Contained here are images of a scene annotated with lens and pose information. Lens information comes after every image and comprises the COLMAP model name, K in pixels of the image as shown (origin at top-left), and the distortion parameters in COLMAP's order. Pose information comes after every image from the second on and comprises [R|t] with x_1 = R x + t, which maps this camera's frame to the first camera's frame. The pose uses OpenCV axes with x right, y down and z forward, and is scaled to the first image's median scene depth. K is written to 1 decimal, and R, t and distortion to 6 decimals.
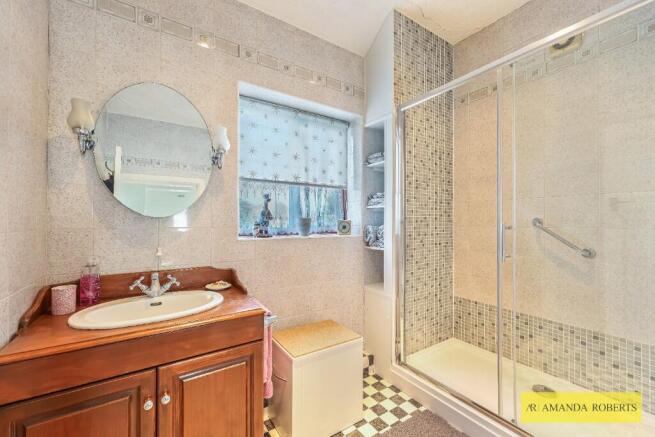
lens RADIAL K [[267.9, 0, 330.0], [0, 267.9, 218.3], [0, 0, 1]] dist [0.001956, 0.000285]
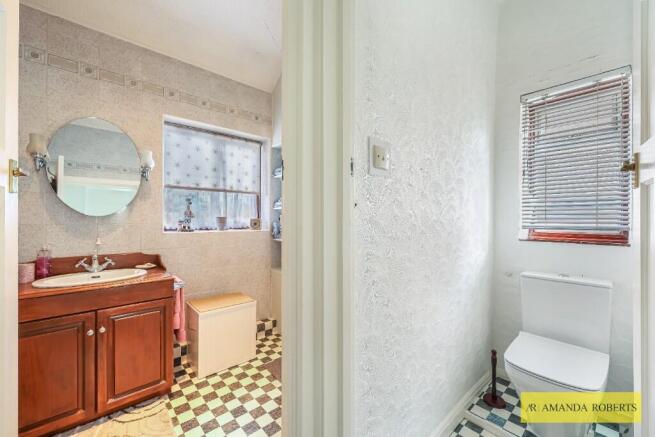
lens RADIAL K [[267.9, 0, 324.7], [0, 267.9, 219.0], [0, 0, 1]] dist [0.001956, 0.000285]
pose [[0.992149, 0.002736, 0.125029, 0.300061], [-0.004114, 0.999934, 0.010766, -0.008075], [-0.124991, -0.011196, 0.992095, -0.446204]]
